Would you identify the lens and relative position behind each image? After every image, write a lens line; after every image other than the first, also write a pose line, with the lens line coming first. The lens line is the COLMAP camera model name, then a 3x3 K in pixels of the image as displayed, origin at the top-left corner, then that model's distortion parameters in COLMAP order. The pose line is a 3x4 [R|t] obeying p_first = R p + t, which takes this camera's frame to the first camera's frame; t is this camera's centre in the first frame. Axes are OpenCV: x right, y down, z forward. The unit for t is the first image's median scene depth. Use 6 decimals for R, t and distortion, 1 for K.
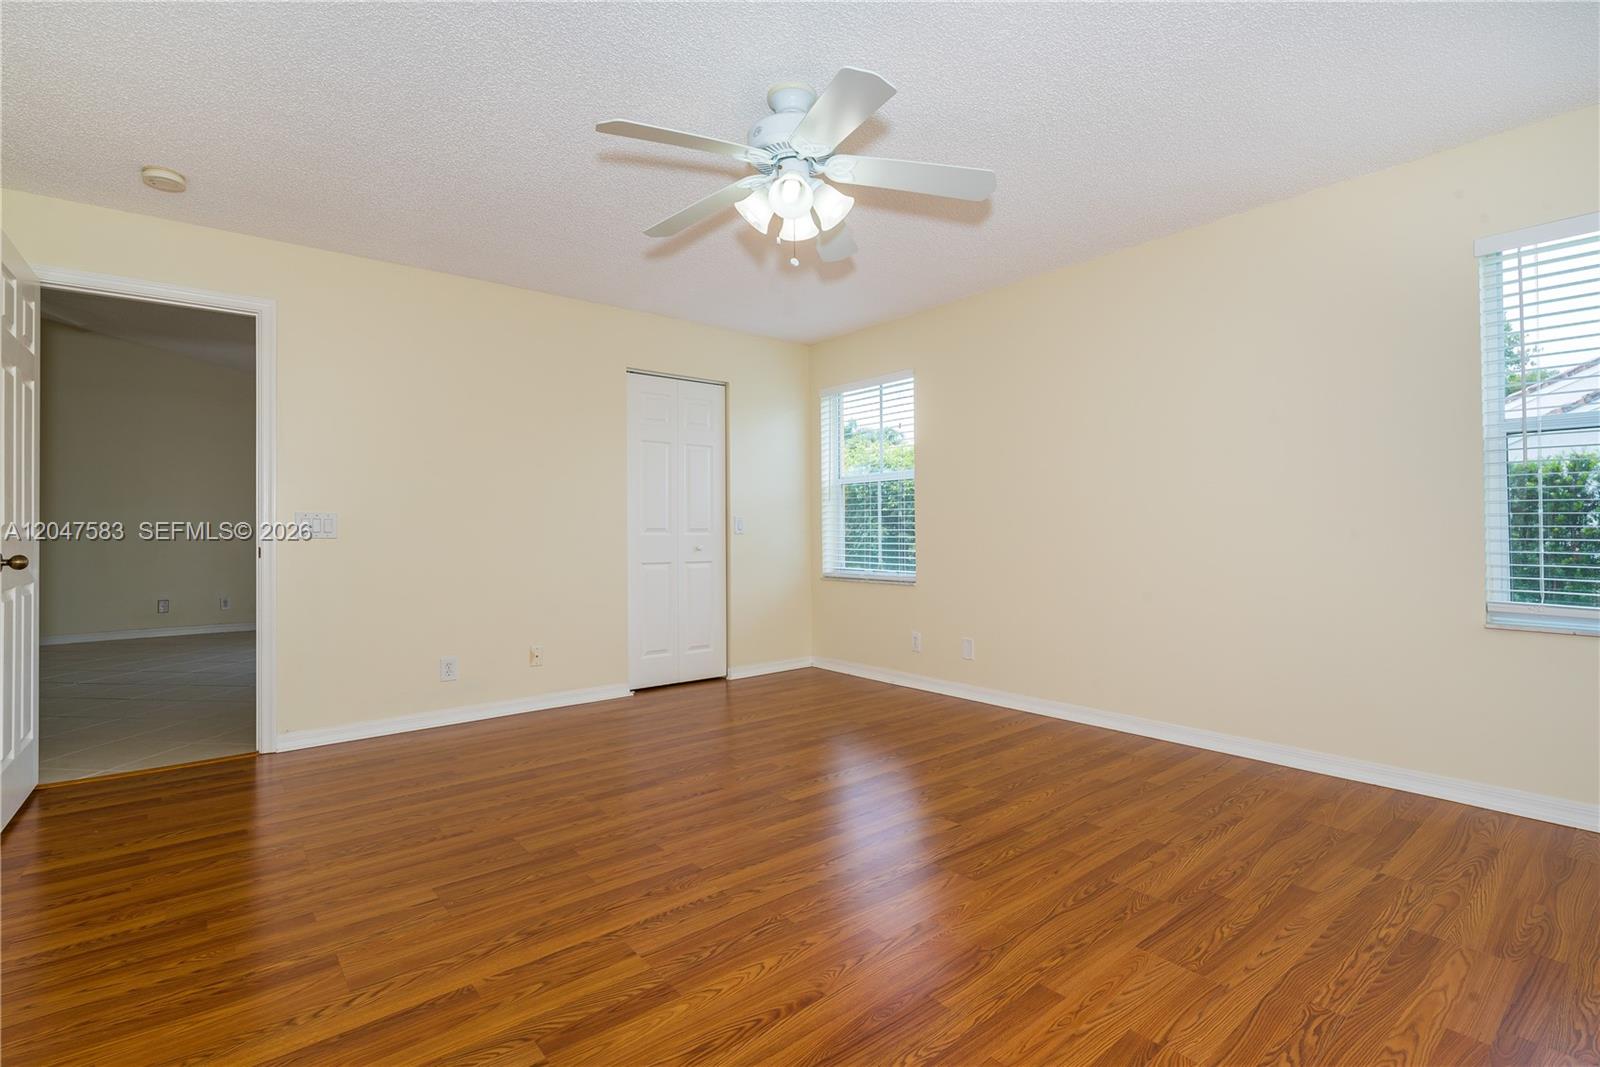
lens RADIAL K [[735.4, 0, 794.7], [0, 735.4, 524.7], [0, 0, 1]] dist [0.000428, 0.000511]
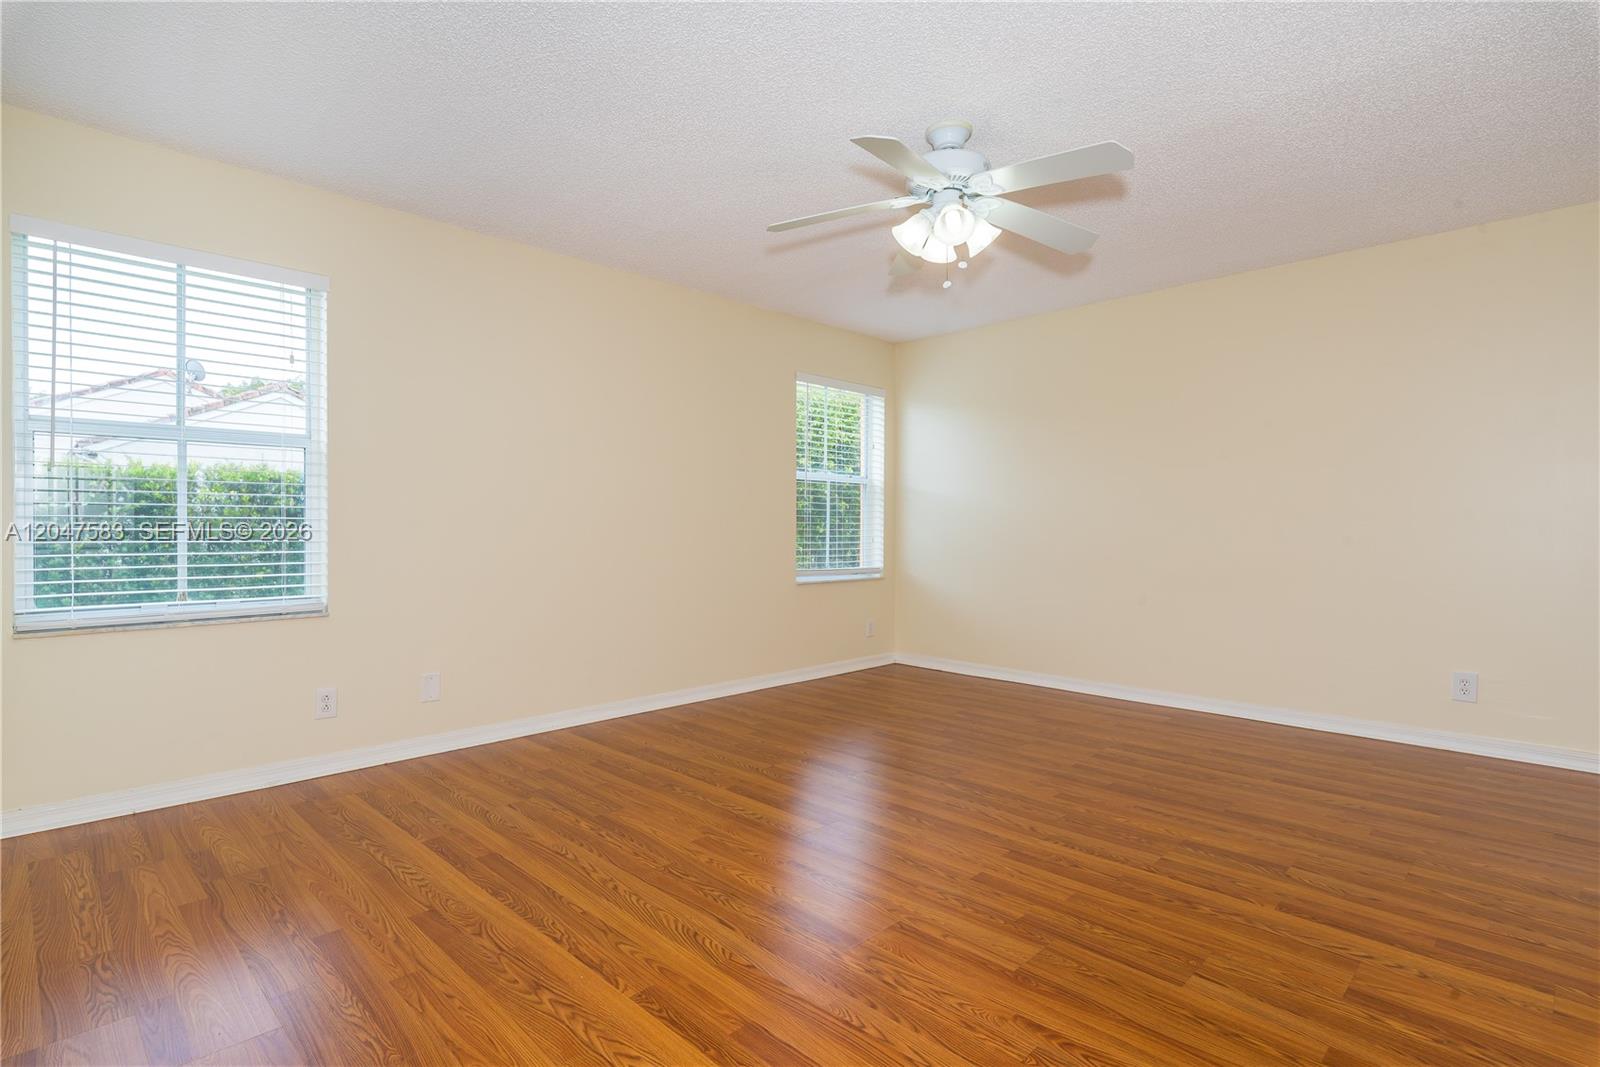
lens RADIAL K [[799.7, 0, 788.0], [0, 799.7, 544.9], [0, 0, 1]] dist [-0.005674, 0.001634]
pose [[-0.093290, -0.015183, 0.995523, -1.212120], [-0.006245, 0.999873, 0.014664, 0.016652], [-0.995619, -0.004849, -0.093373, 1.409549]]
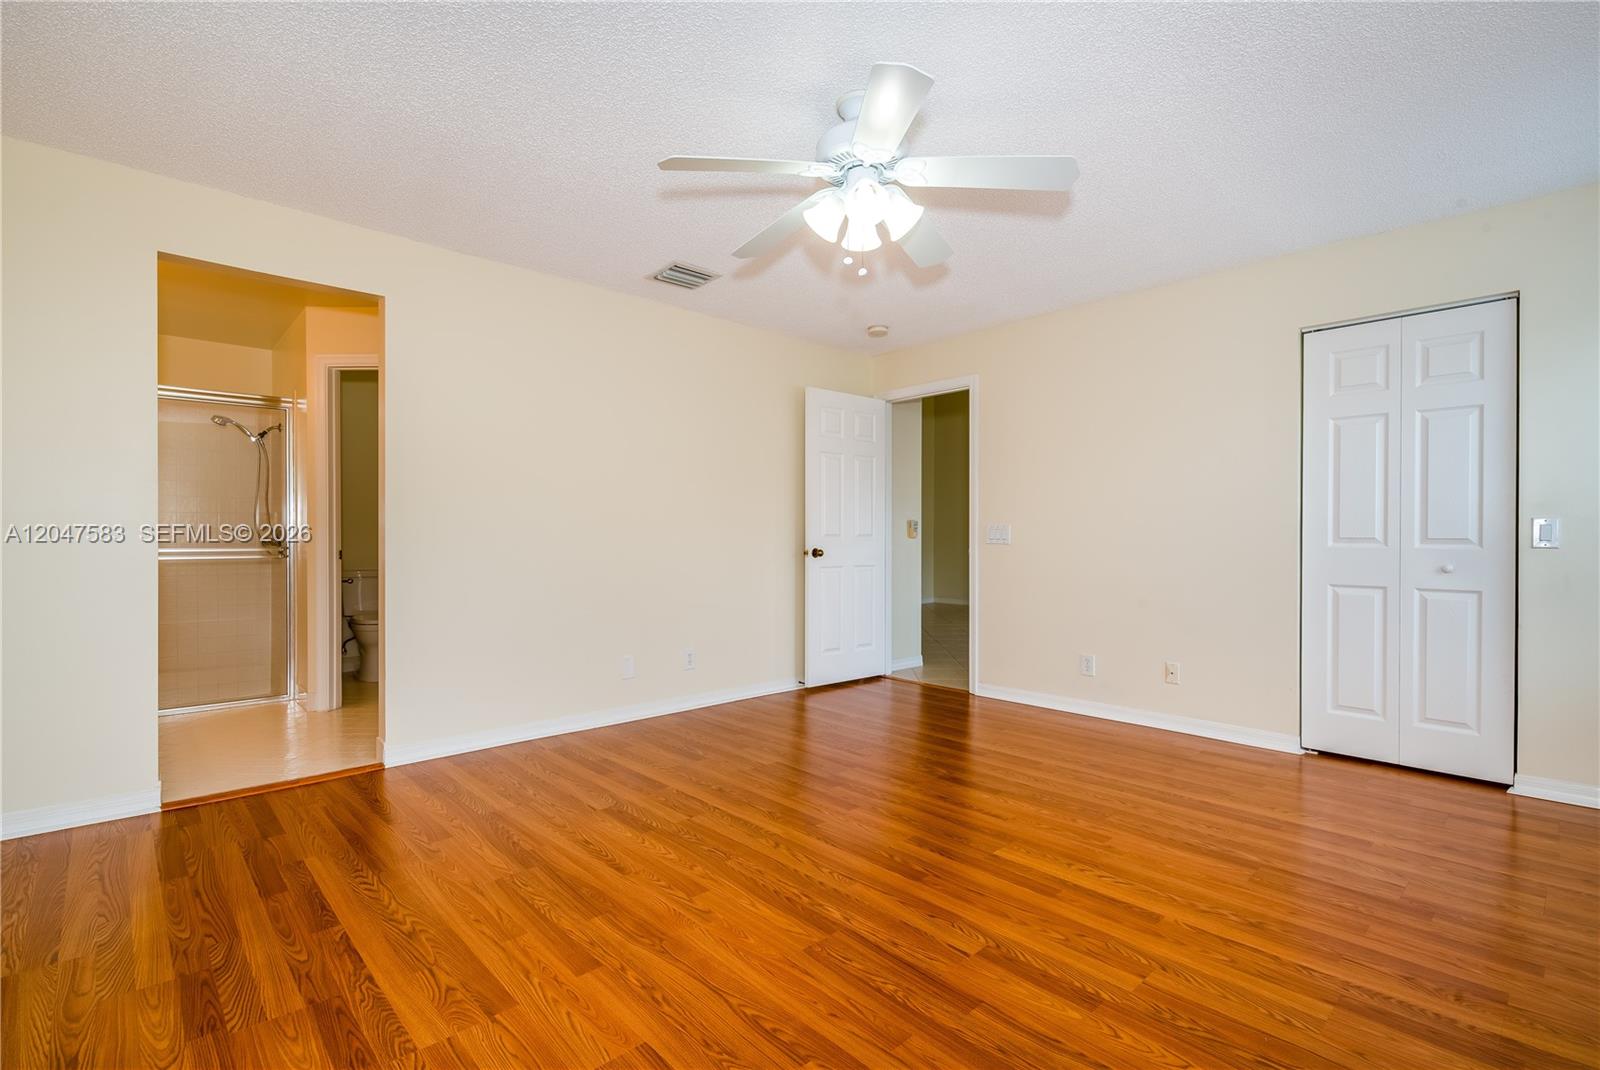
lens RADIAL K [[734.8, 0, 811.1], [0, 734.8, 533.3], [0, 0, 1]] dist [0.001813, -0.000590]
pose [[0.080628, -0.000433, -0.996744, 1.036823], [0.002422, 0.999997, -0.000239, 0.000298], [0.996741, -0.002394, 0.080629, 0.890642]]
